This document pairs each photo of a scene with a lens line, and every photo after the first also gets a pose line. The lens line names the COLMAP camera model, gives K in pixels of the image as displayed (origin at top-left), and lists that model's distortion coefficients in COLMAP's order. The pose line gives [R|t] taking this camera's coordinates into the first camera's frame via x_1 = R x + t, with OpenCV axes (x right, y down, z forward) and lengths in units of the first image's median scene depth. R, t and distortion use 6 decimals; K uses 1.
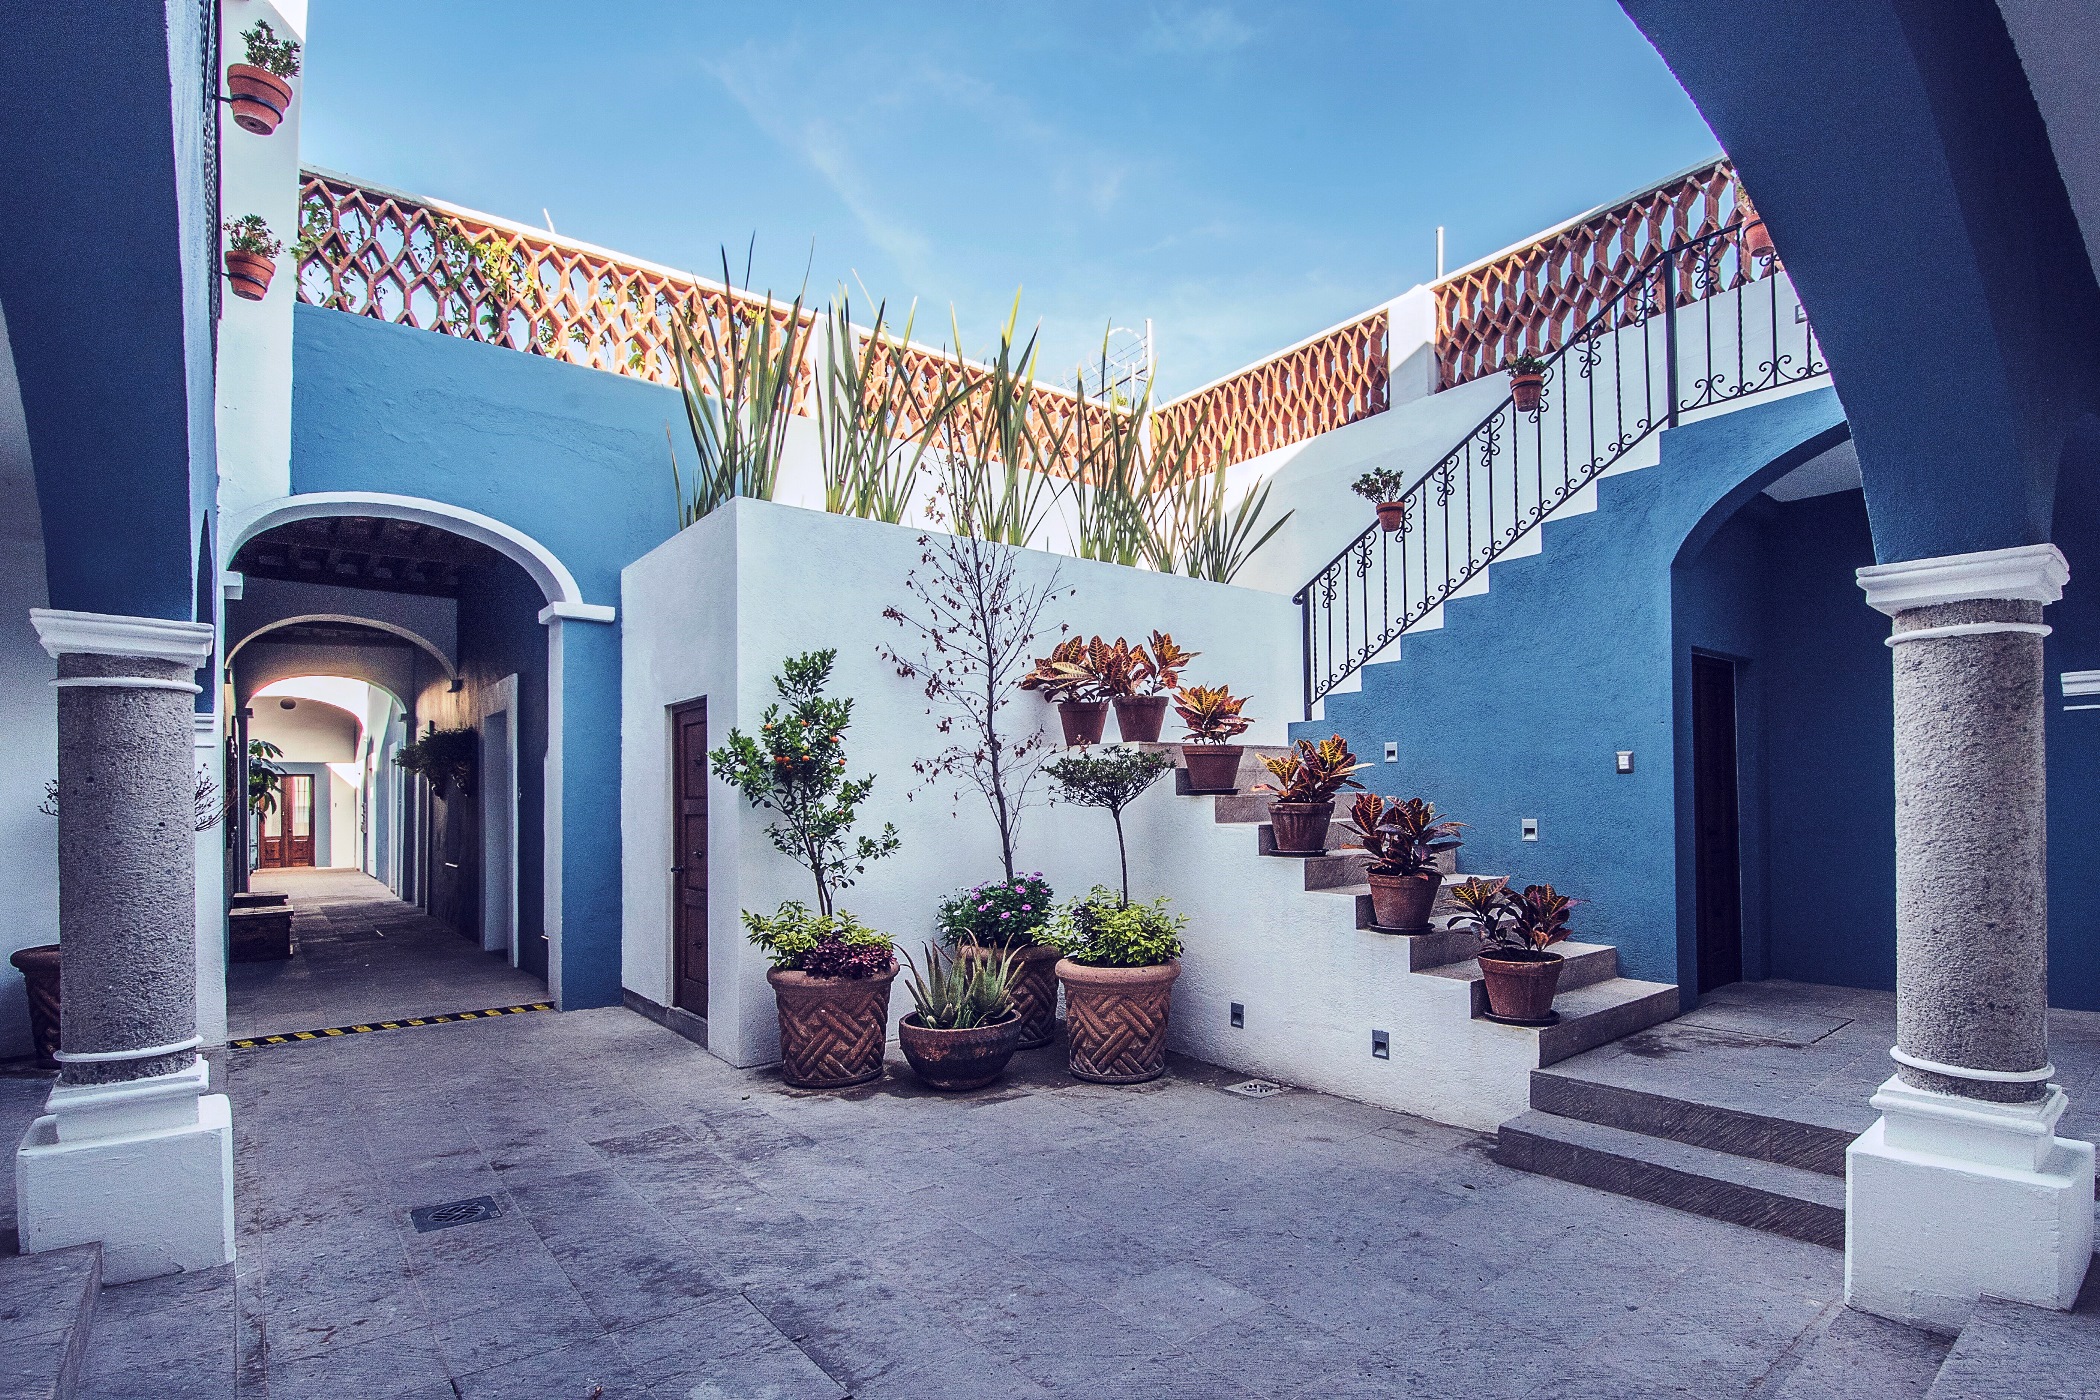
lens RADIAL K [[987.8, 0, 1048.8], [0, 987.8, 790.8], [0, 0, 1]] dist [-0.001948, -0.000847]
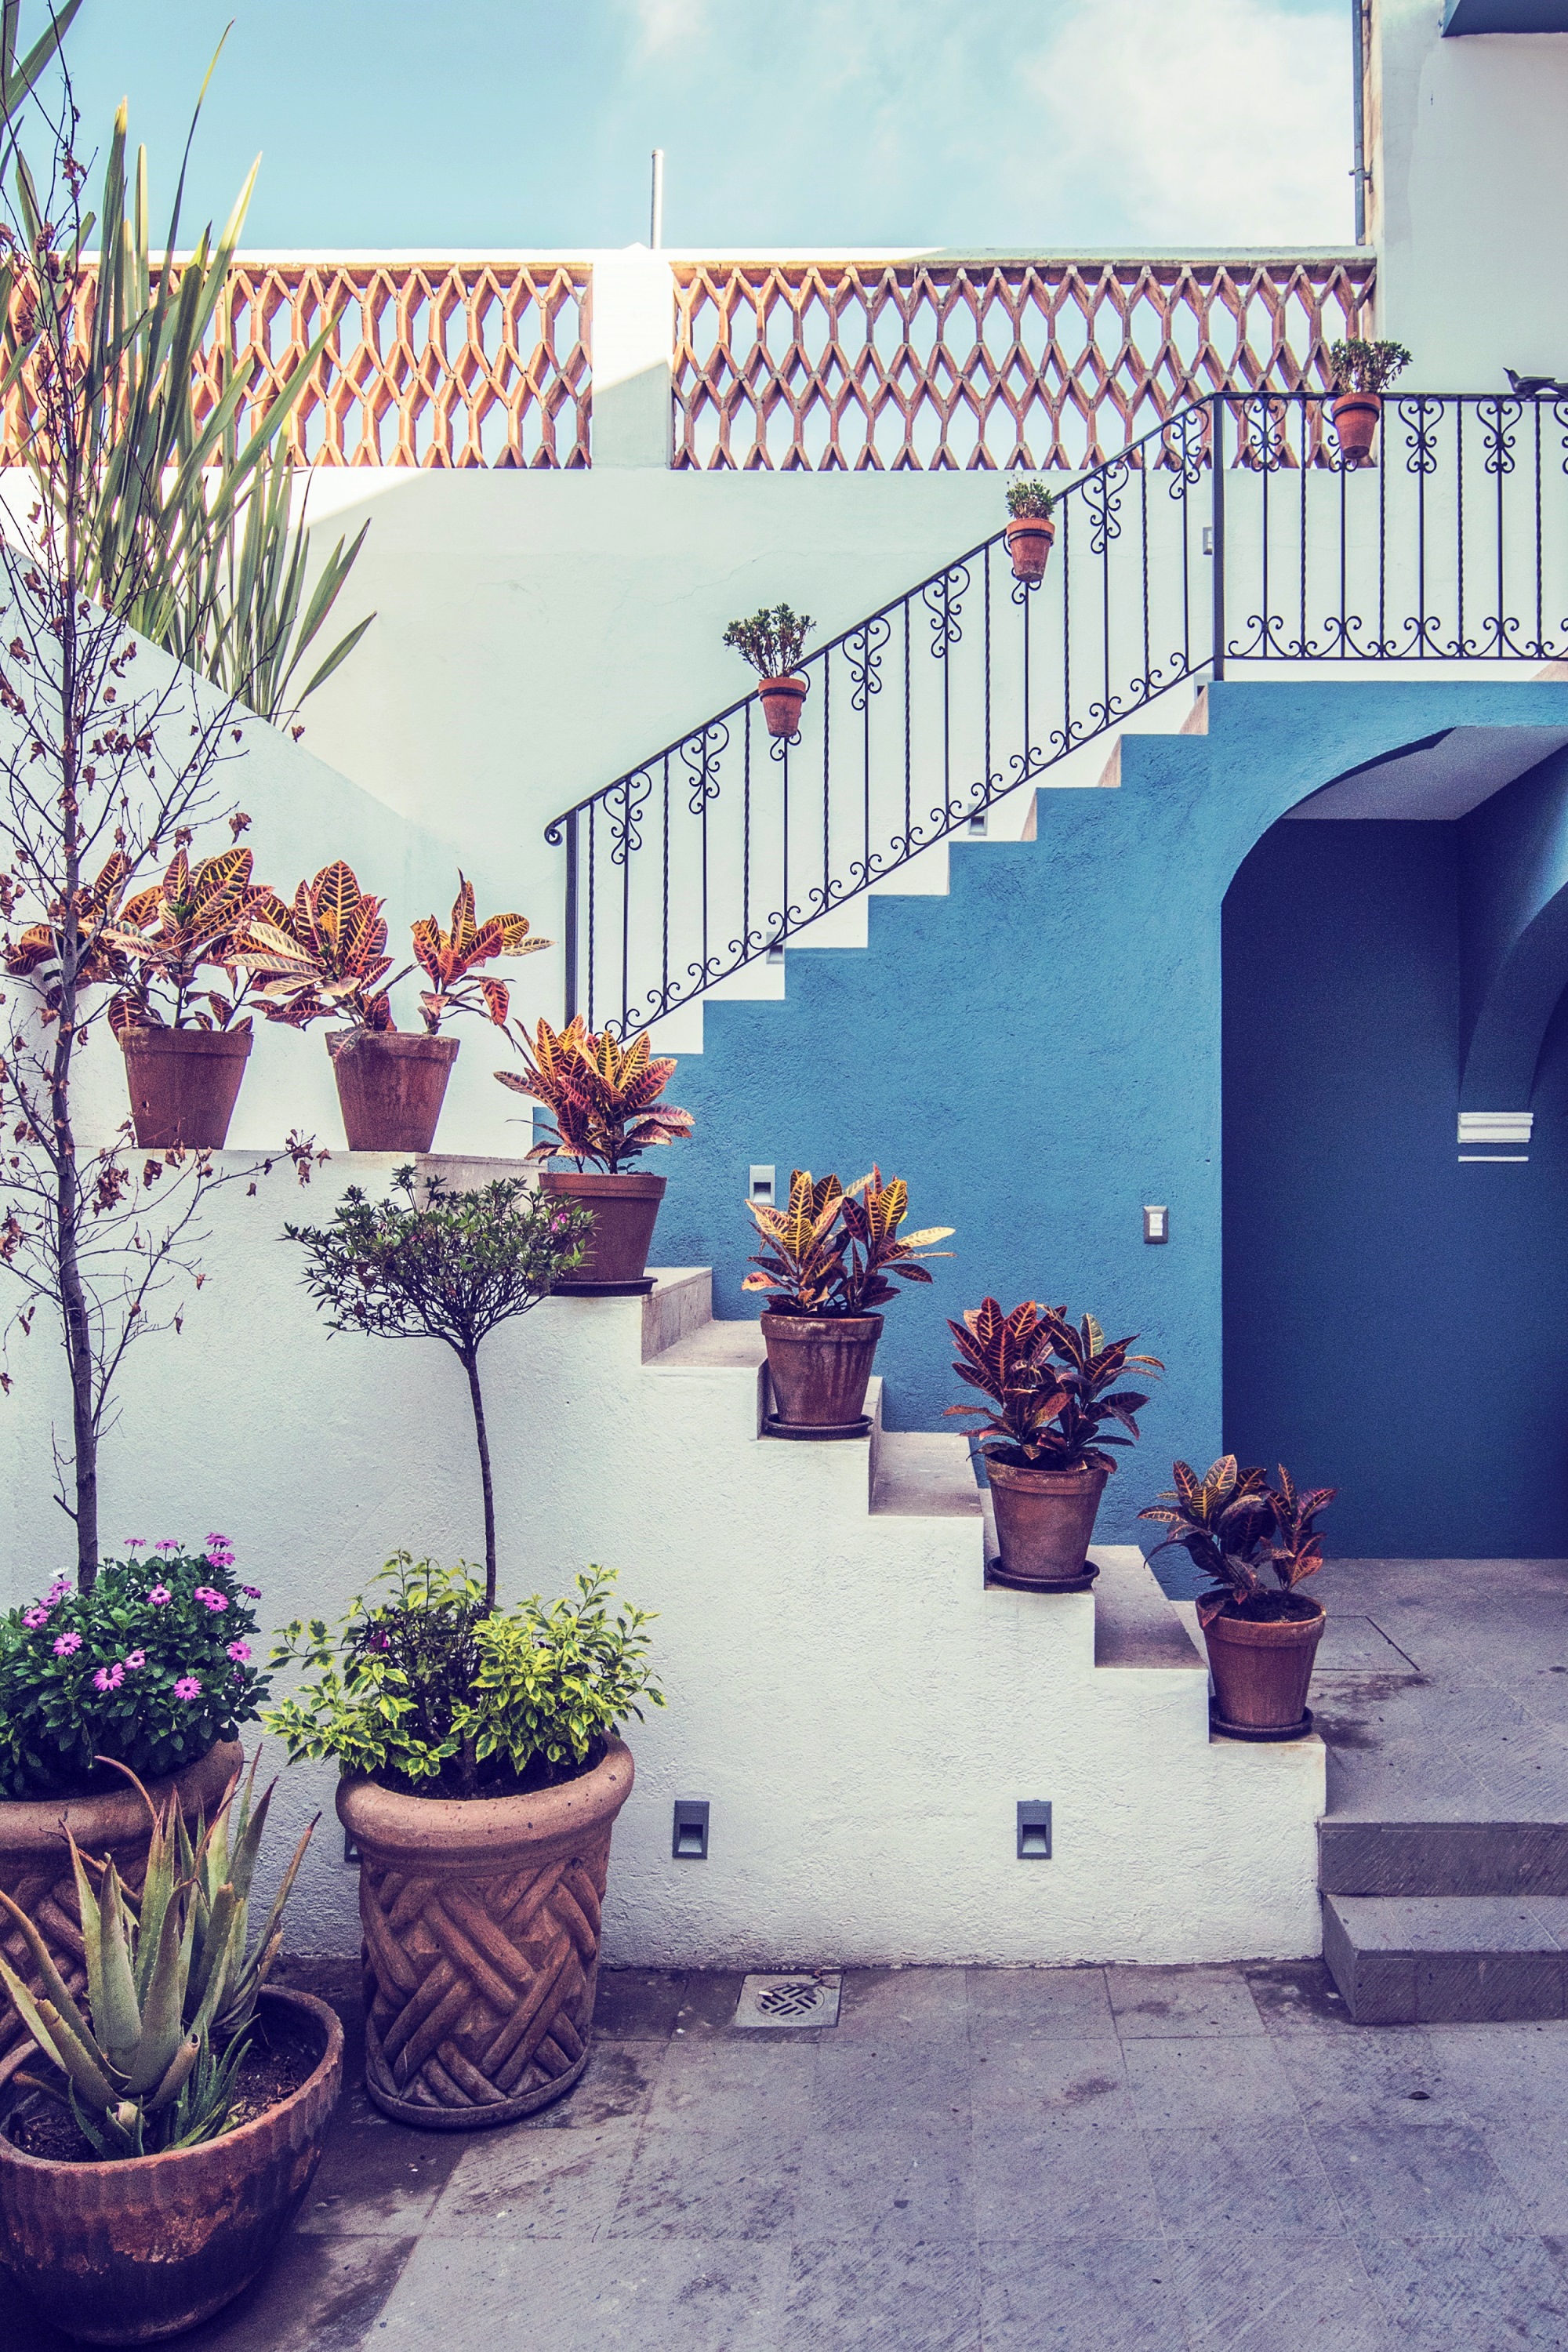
lens RADIAL K [[1892.6, 0, 783.9], [0, 1892.6, 1079.6], [0, 0, 1]] dist [0.012810, -0.002835]
pose [[0.623344, 0.061891, 0.779494, -0.438748], [-0.030207, 0.998025, -0.055086, -0.046692], [-0.781364, 0.010791, 0.623982, 0.477972]]
